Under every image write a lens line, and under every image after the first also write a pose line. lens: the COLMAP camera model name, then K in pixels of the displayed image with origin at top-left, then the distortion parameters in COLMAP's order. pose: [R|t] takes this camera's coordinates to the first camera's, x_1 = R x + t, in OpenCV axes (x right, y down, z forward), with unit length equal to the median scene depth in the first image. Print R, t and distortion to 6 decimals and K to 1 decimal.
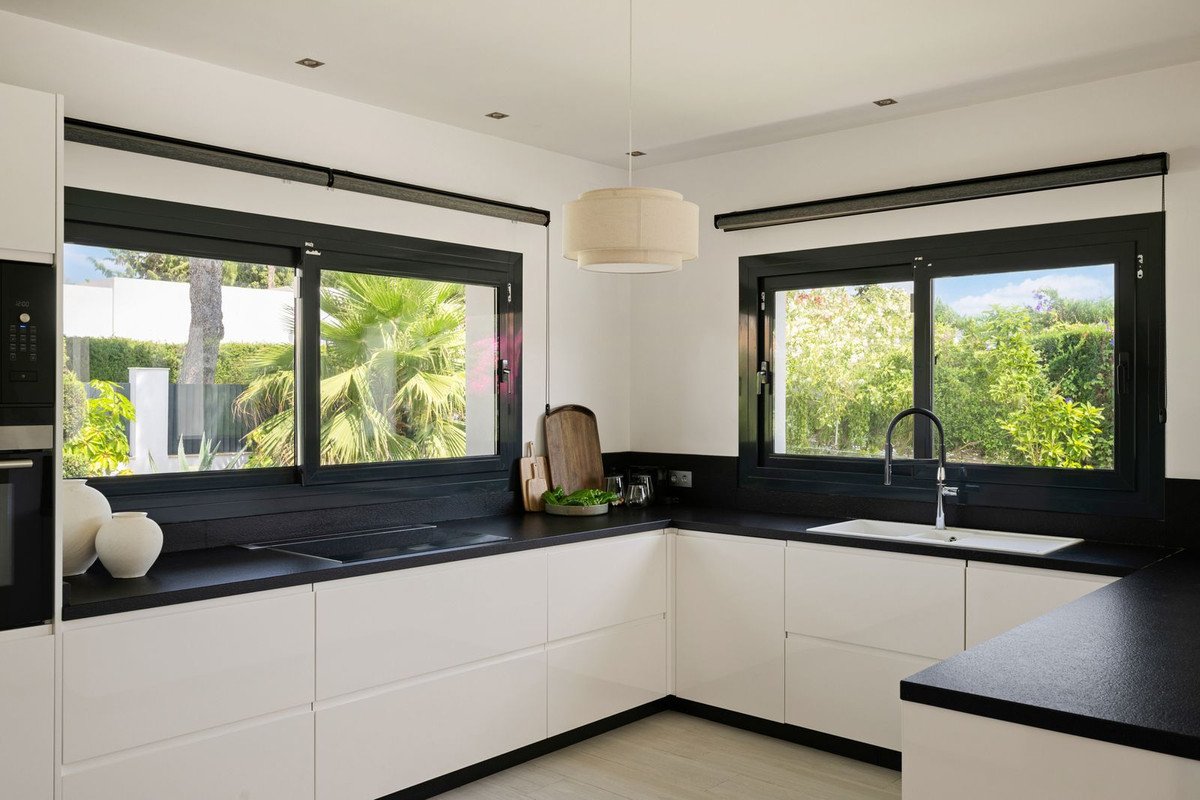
lens RADIAL K [[1017.4, 0, 600.9], [0, 1017.4, 379.4], [0, 0, 1]] dist [0.003359, 0.002403]
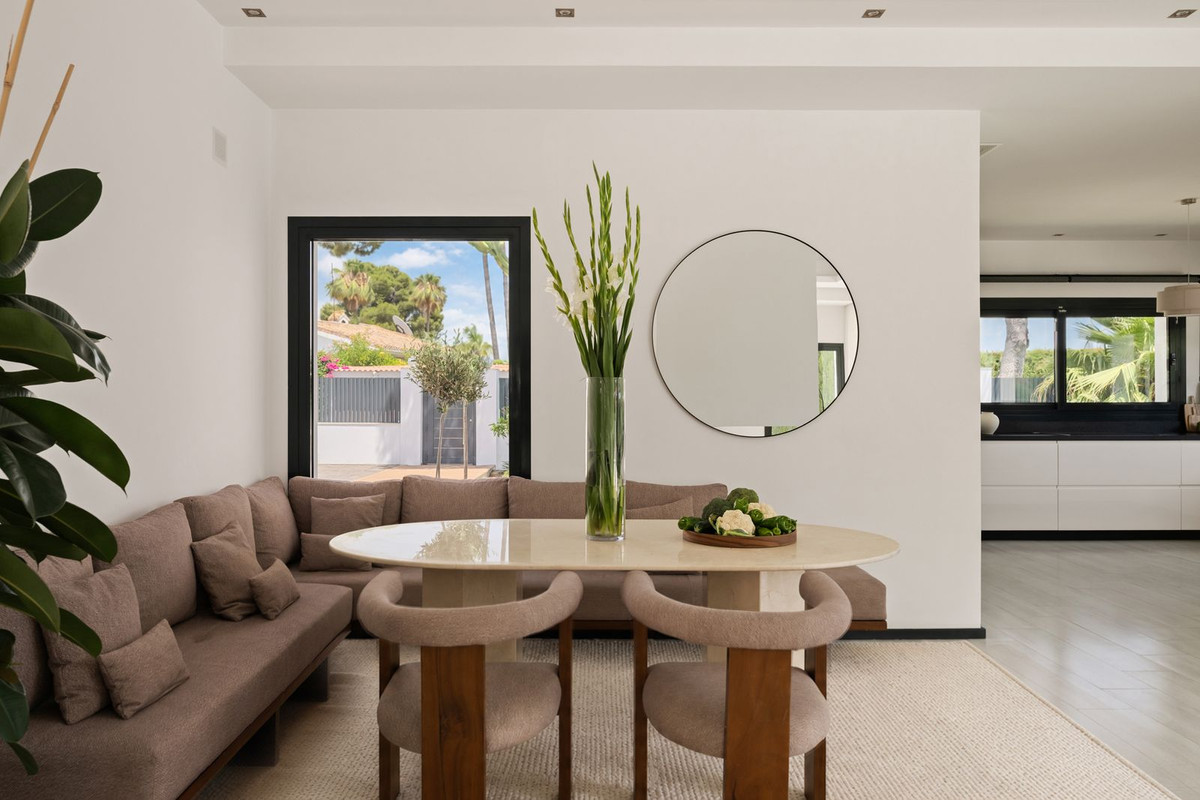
lens RADIAL K [[834.4, 0, 600.0], [0, 834.4, 400.0], [0, 0, 1]] dist [-0.002613, -0.000488]
pose [[0.676428, 0.000816, -0.736508, 0.334324], [0.016996, 0.999716, 0.016717, 0.024121], [0.736312, -0.023826, 0.676222, -0.882716]]
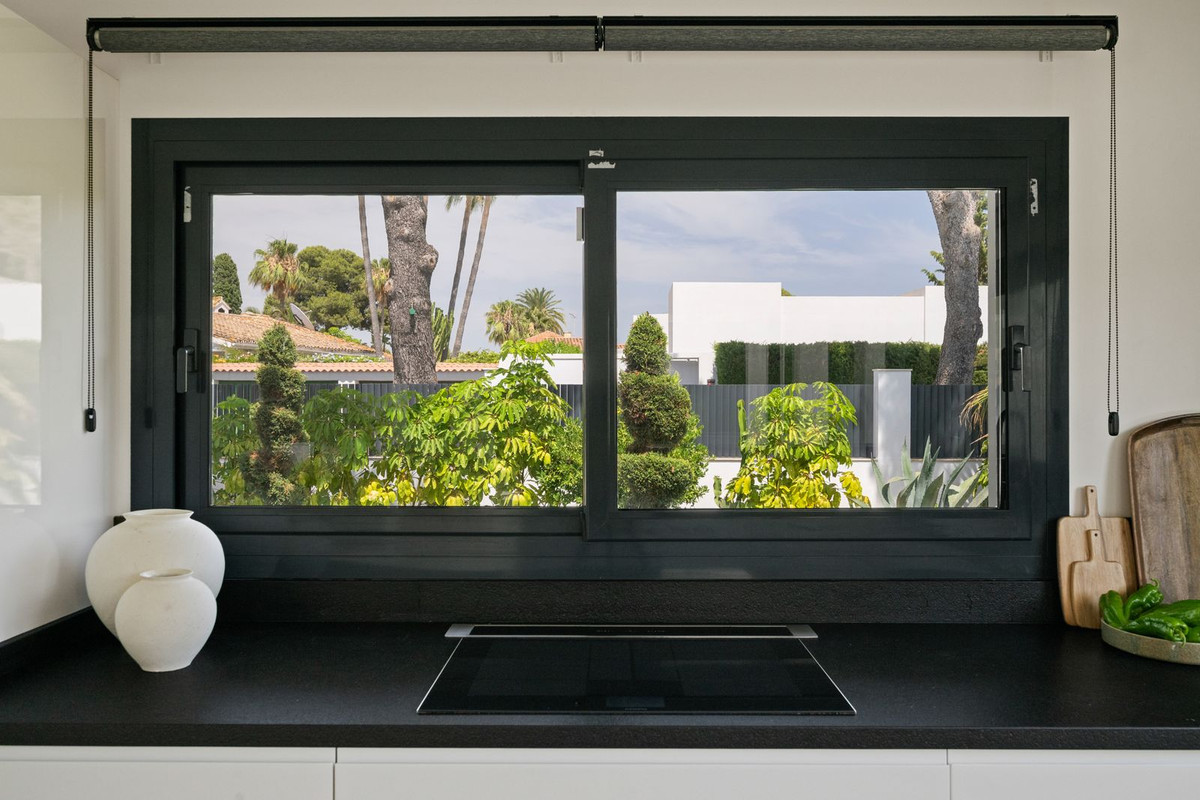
lens RADIAL K [[929.8, 0, 598.1], [0, 929.8, 391.0], [0, 0, 1]] dist [-0.003298, -0.001833]
pose [[0.663950, -0.006495, -0.747748, 0.115444], [0.013431, 0.999905, 0.003241, 0.009189], [0.747656, -0.012195, 0.663974, 0.517592]]
